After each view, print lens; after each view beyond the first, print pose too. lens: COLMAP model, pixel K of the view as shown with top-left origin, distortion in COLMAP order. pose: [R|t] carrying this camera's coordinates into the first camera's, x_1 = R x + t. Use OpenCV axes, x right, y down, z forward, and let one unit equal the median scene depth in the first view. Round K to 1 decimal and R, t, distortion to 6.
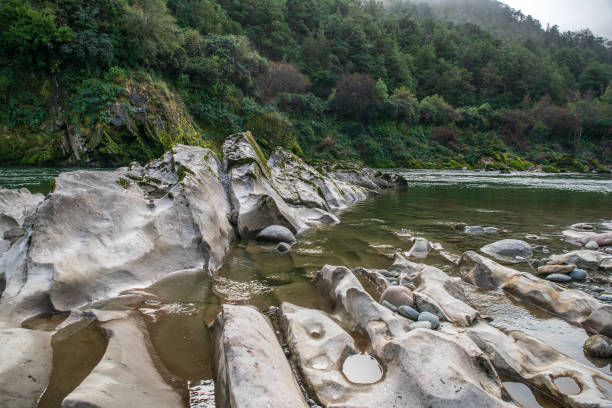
lens RADIAL K [[527.7, 0, 306.0], [0, 527.7, 204.0], [0, 0, 1]] dist [-0.077473, 0.173879]
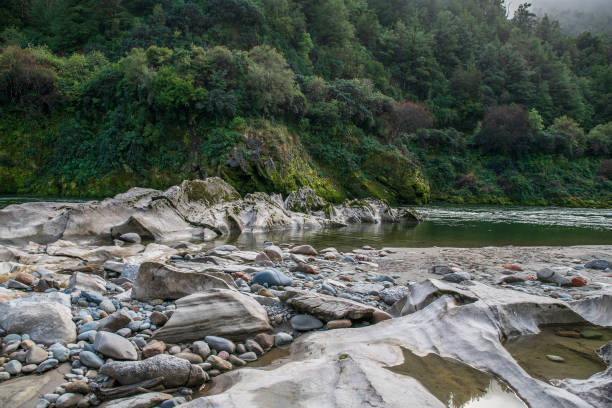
lens RADIAL K [[598.6, 0, 306.5], [0, 598.6, 197.0], [0, 0, 1]] dist [-0.005565, 0.008979]
pose [[0.915925, 0.007722, -0.401274, 0.210239], [-0.040393, 0.996512, -0.073023, 0.007394], [0.399311, 0.083093, 0.913043, -0.104930]]
